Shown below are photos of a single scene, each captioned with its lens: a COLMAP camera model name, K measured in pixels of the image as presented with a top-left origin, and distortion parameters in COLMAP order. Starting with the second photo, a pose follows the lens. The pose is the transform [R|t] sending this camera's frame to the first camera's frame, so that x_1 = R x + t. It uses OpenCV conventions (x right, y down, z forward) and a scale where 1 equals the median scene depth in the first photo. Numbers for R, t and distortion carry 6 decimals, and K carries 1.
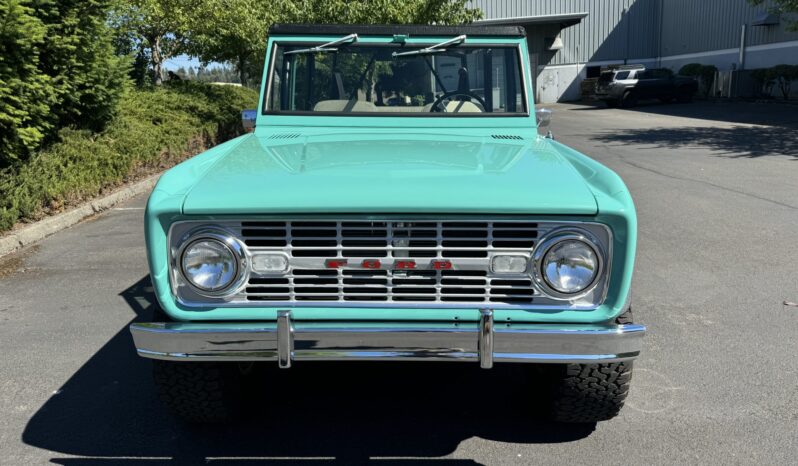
lens RADIAL K [[561.6, 0, 399.0], [0, 561.6, 233.0], [0, 0, 1]] dist [0.063004, -0.083123]
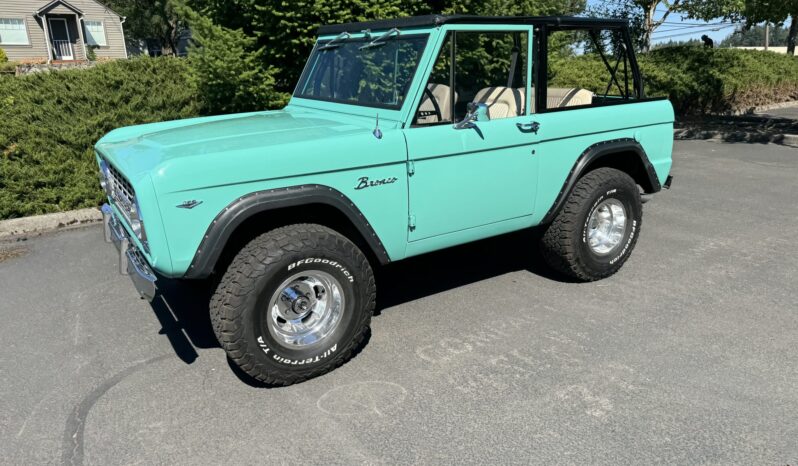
lens RADIAL K [[561.6, 0, 399.0], [0, 561.6, 233.0], [0, 0, 1]] dist [0.063004, -0.083123]
pose [[0.559715, 0.234166, -0.794912, 0.112891], [-0.184991, 0.970346, 0.155588, -0.015920], [0.807773, 0.059967, 0.586436, 0.045473]]
